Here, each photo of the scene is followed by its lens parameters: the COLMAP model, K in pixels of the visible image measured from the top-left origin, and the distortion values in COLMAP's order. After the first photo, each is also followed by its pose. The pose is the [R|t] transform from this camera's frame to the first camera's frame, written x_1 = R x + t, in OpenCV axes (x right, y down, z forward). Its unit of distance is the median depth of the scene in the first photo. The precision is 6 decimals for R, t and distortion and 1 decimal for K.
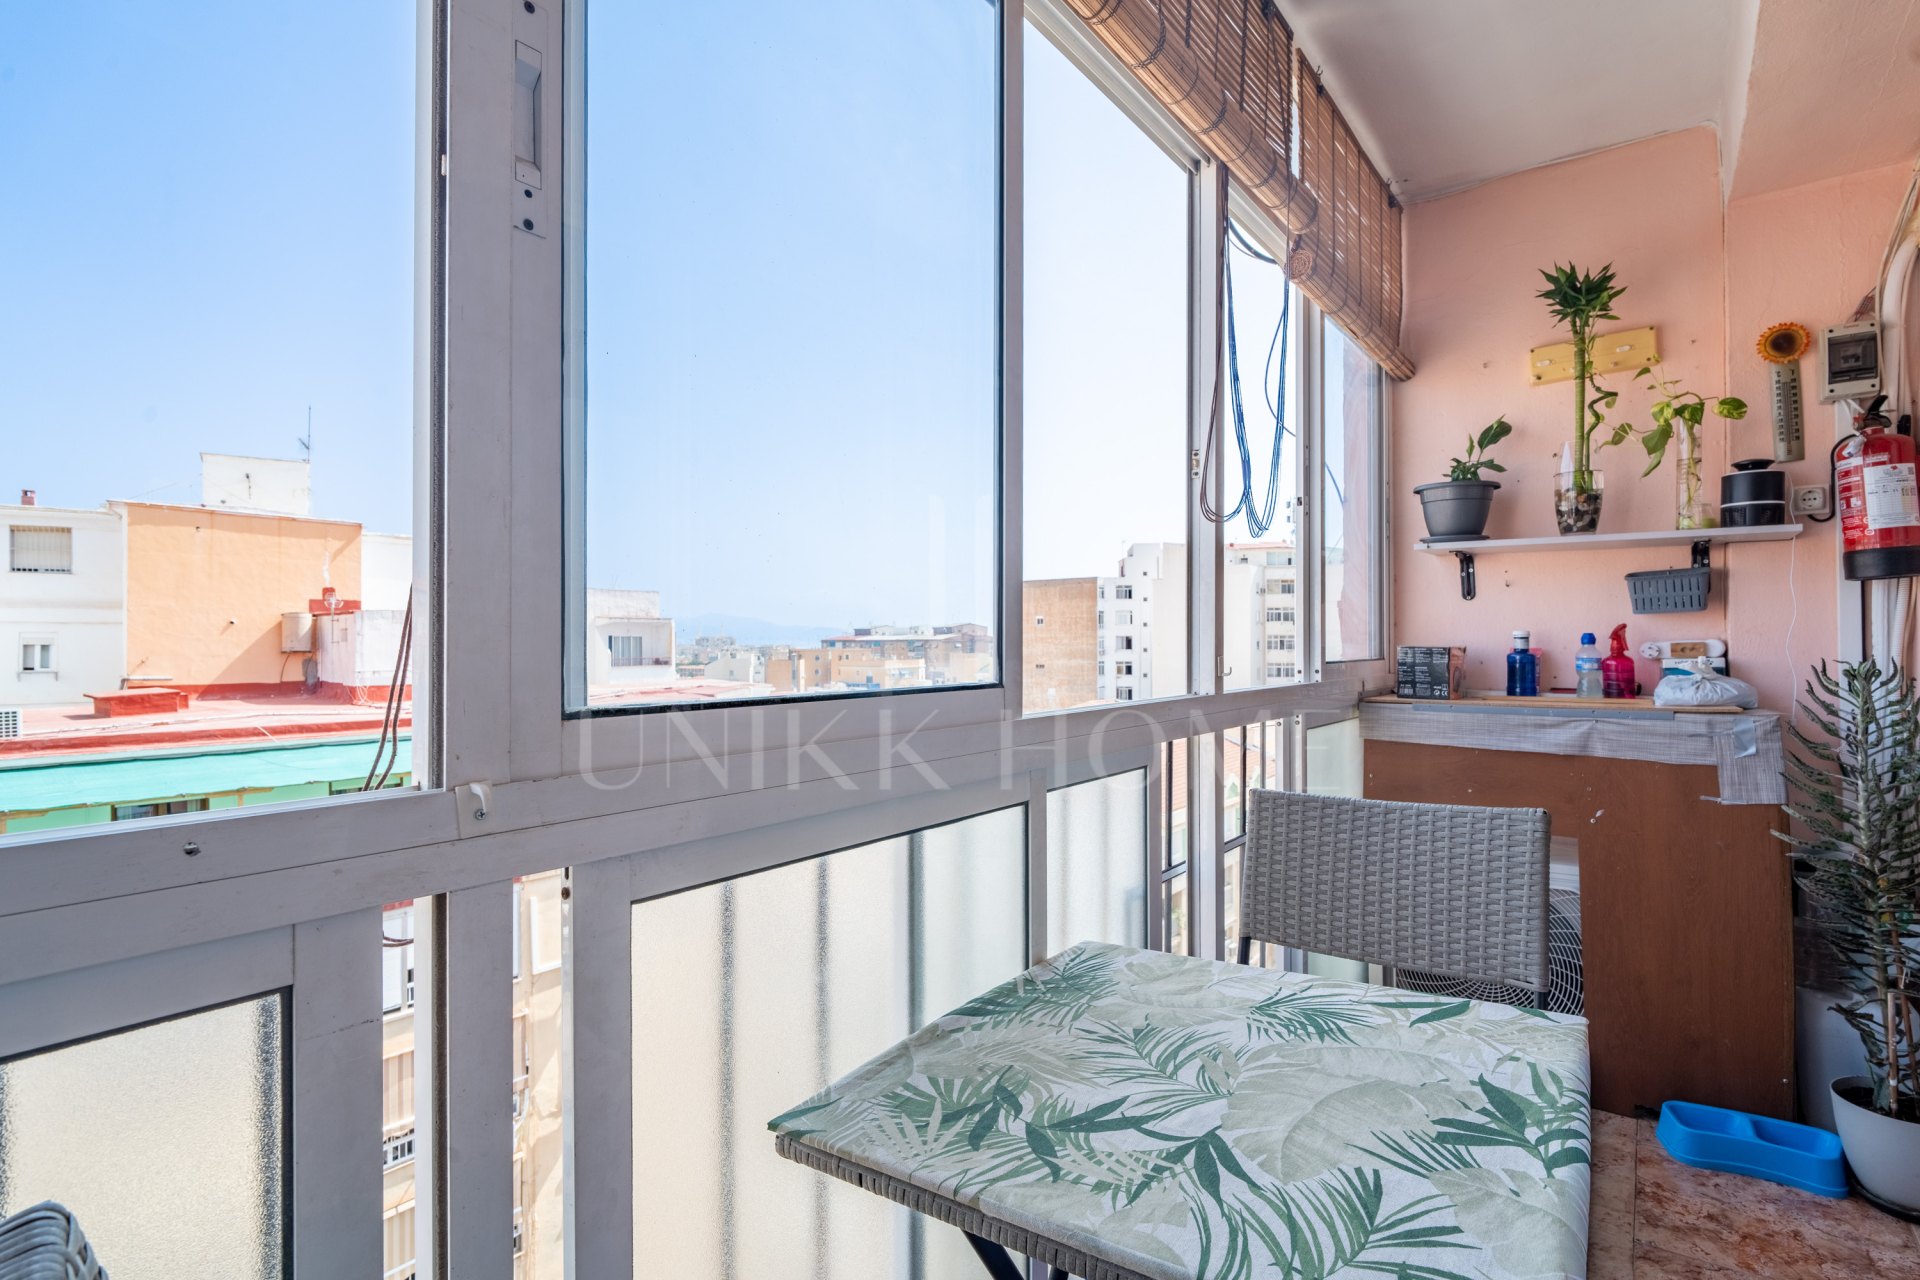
lens RADIAL K [[982.2, 0, 966.3], [0, 982.2, 640.6], [0, 0, 1]] dist [0.002668, -0.000248]
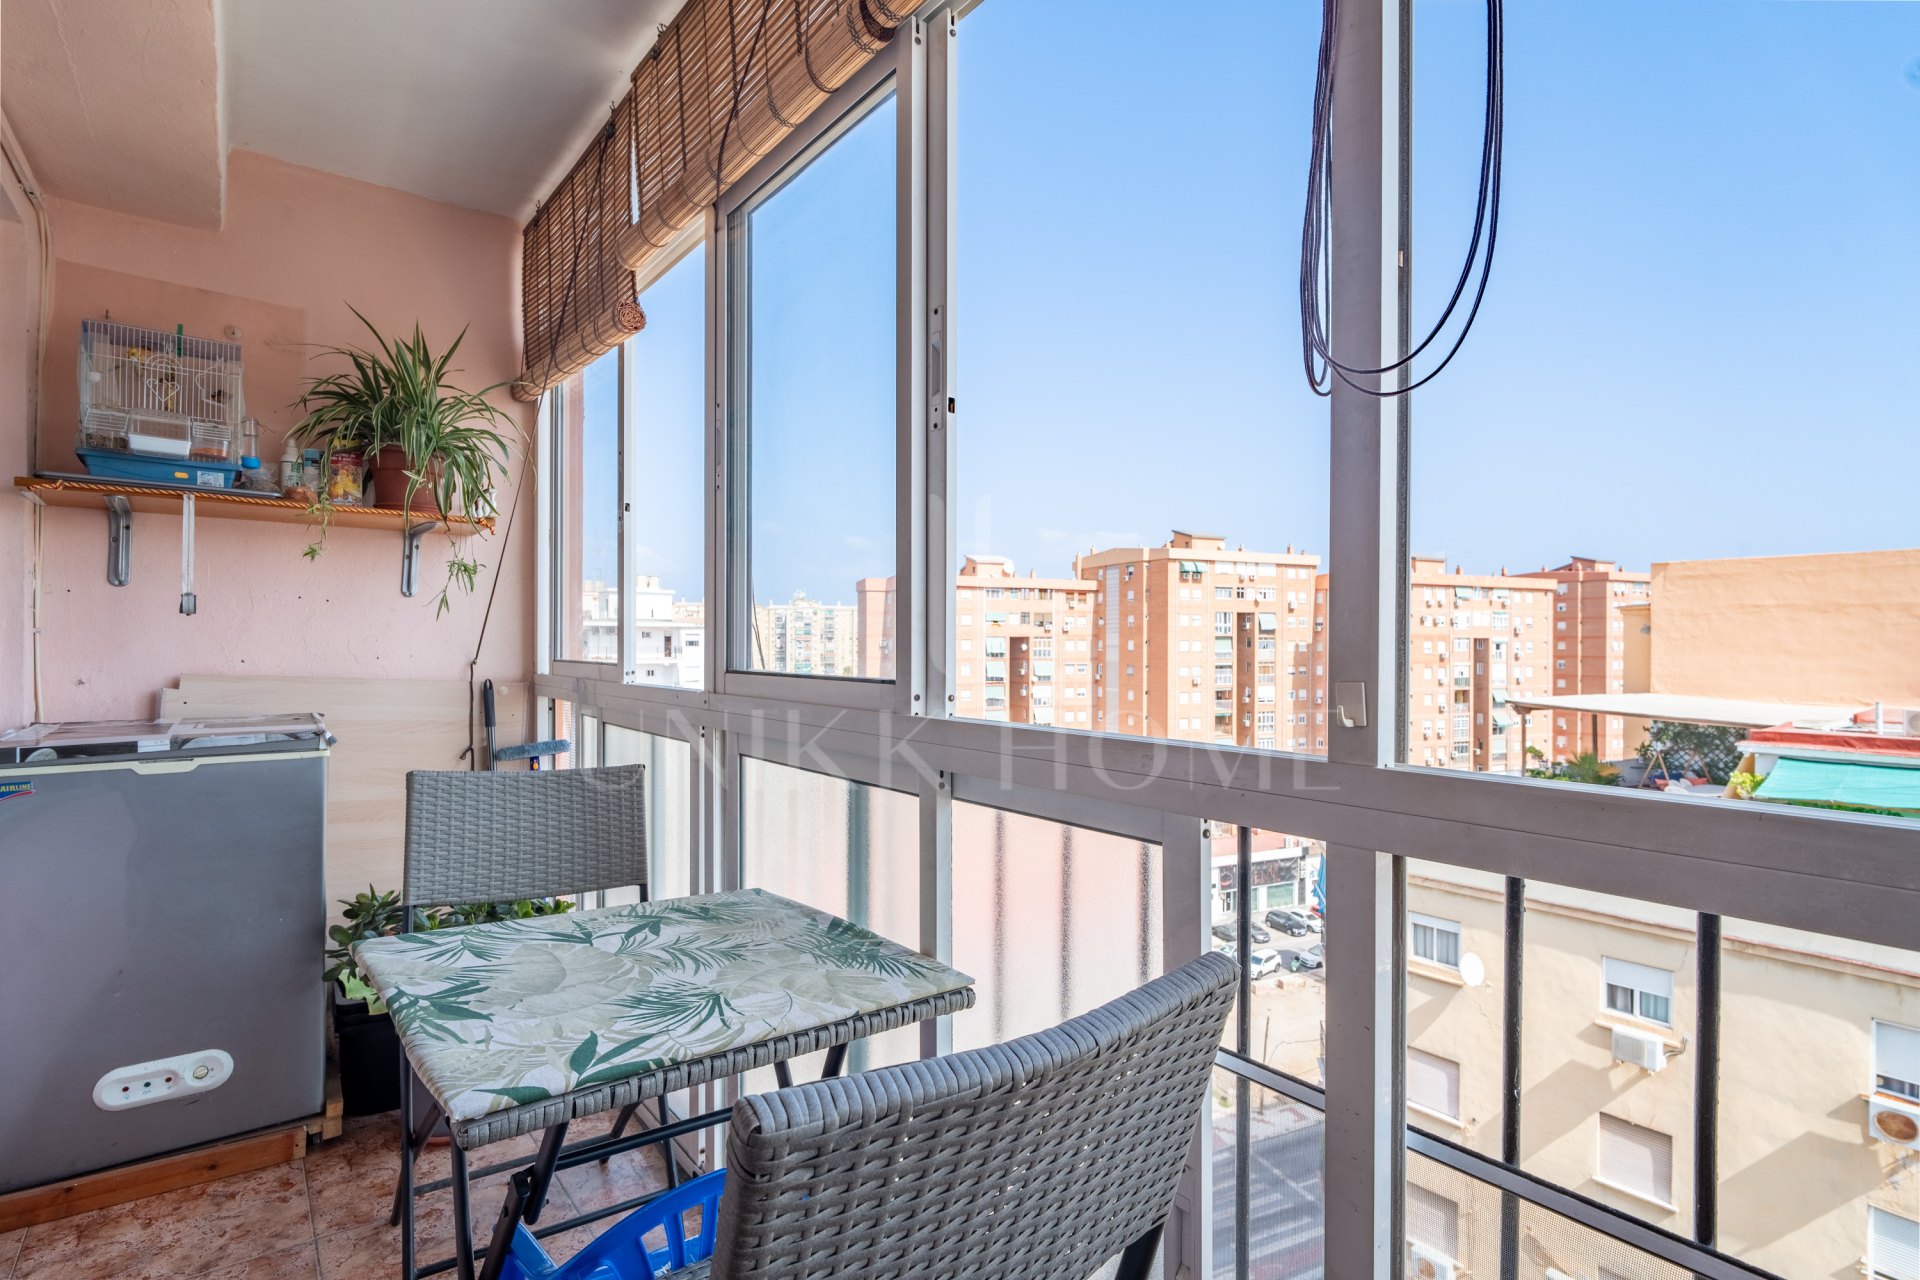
lens RADIAL K [[982.2, 0, 965.9], [0, 982.2, 643.4], [0, 0, 1]] dist [0.002668, -0.000248]
pose [[-0.310255, 0.002141, -0.950651, 1.452814], [-0.000676, 0.999997, 0.002473, -0.004169], [0.950653, 0.001410, -0.310252, 1.894305]]
